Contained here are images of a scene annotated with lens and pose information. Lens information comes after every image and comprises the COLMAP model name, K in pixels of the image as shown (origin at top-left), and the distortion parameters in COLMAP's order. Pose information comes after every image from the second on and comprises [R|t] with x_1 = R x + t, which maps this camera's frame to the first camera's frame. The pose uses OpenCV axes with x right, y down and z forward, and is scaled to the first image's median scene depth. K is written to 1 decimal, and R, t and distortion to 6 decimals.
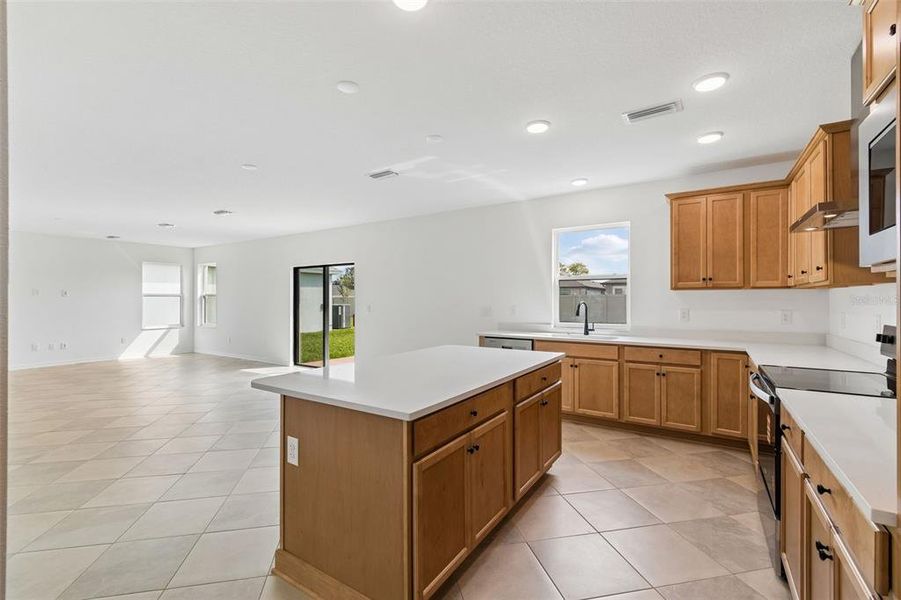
lens RADIAL K [[397.1, 0, 444.1], [0, 397.1, 298.6], [0, 0, 1]] dist [0.002032, -0.000533]
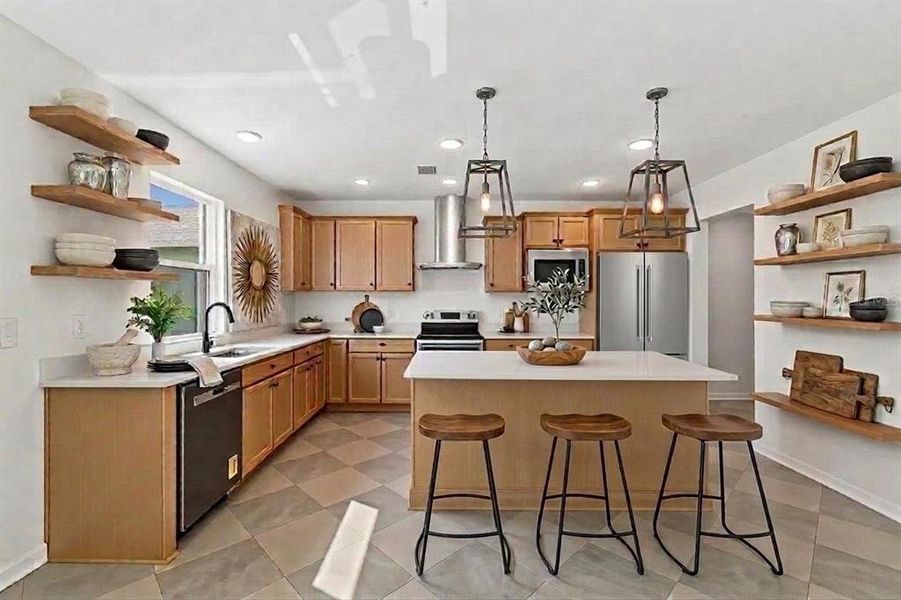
lens RADIAL K [[398.4, 0, 443.8], [0, 398.4, 296.9], [0, 0, 1]] dist [0.000830, -0.000366]
pose [[-0.544287, 0.003049, 0.838894, -0.545575], [-0.005337, 0.999961, -0.007096, 0.001817], [-0.838882, -0.008339, -0.544249, 1.285344]]
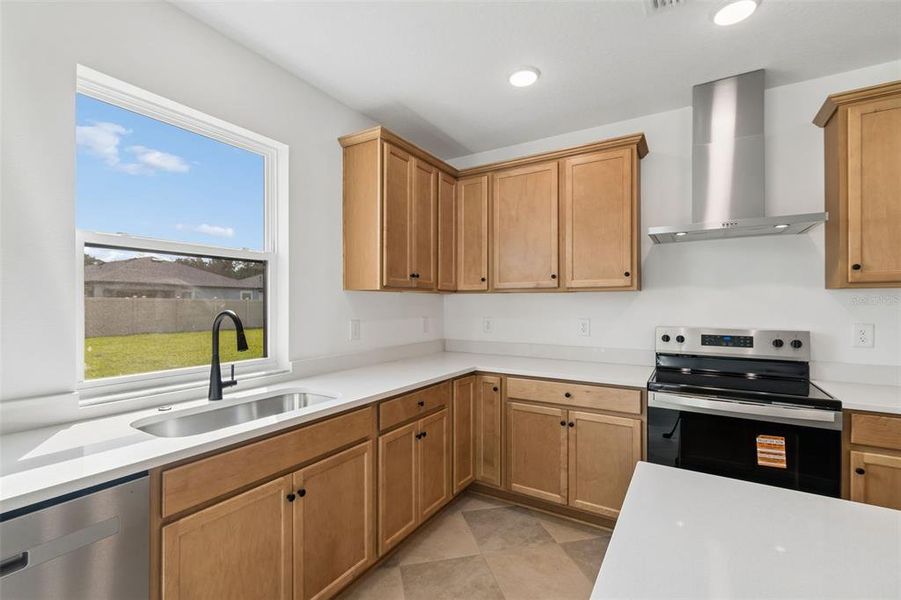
lens RADIAL K [[398.6, 0, 442.5], [0, 398.6, 302.1], [0, 0, 1]] dist [0.000201, -0.000539]
pose [[-0.021966, 0.004073, 0.999750, -0.032703], [-0.002502, 0.999988, -0.004129, 0.000040], [-0.999756, -0.002592, -0.021955, 0.986661]]
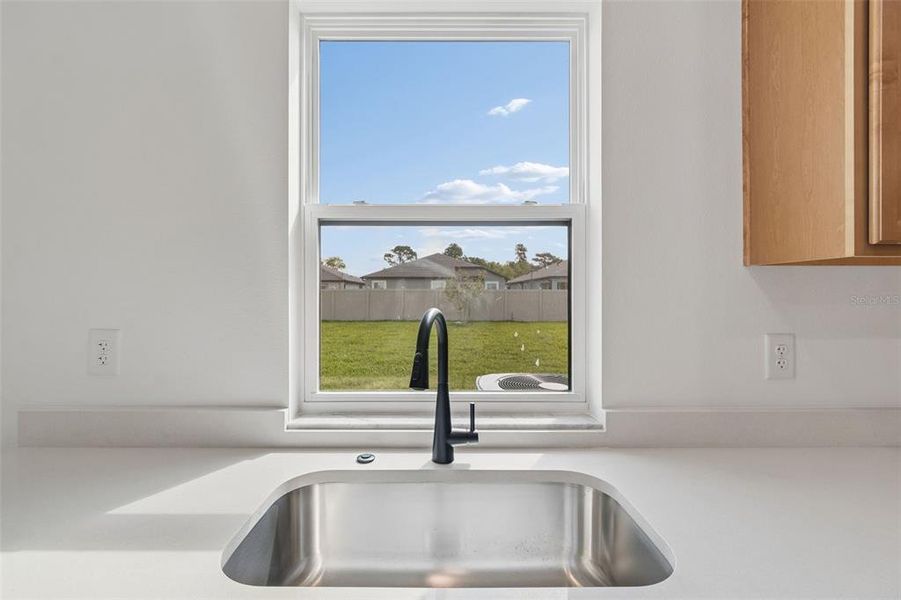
lens RADIAL K [[398.4, 0, 443.8], [0, 398.4, 296.9], [0, 0, 1]] dist [0.000830, -0.000366]
pose [[0.829390, -0.003598, 0.558659, 0.292660], [-0.001768, 0.999957, 0.009065, -0.001303], [-0.558668, -0.008506, 0.829348, 1.015996]]
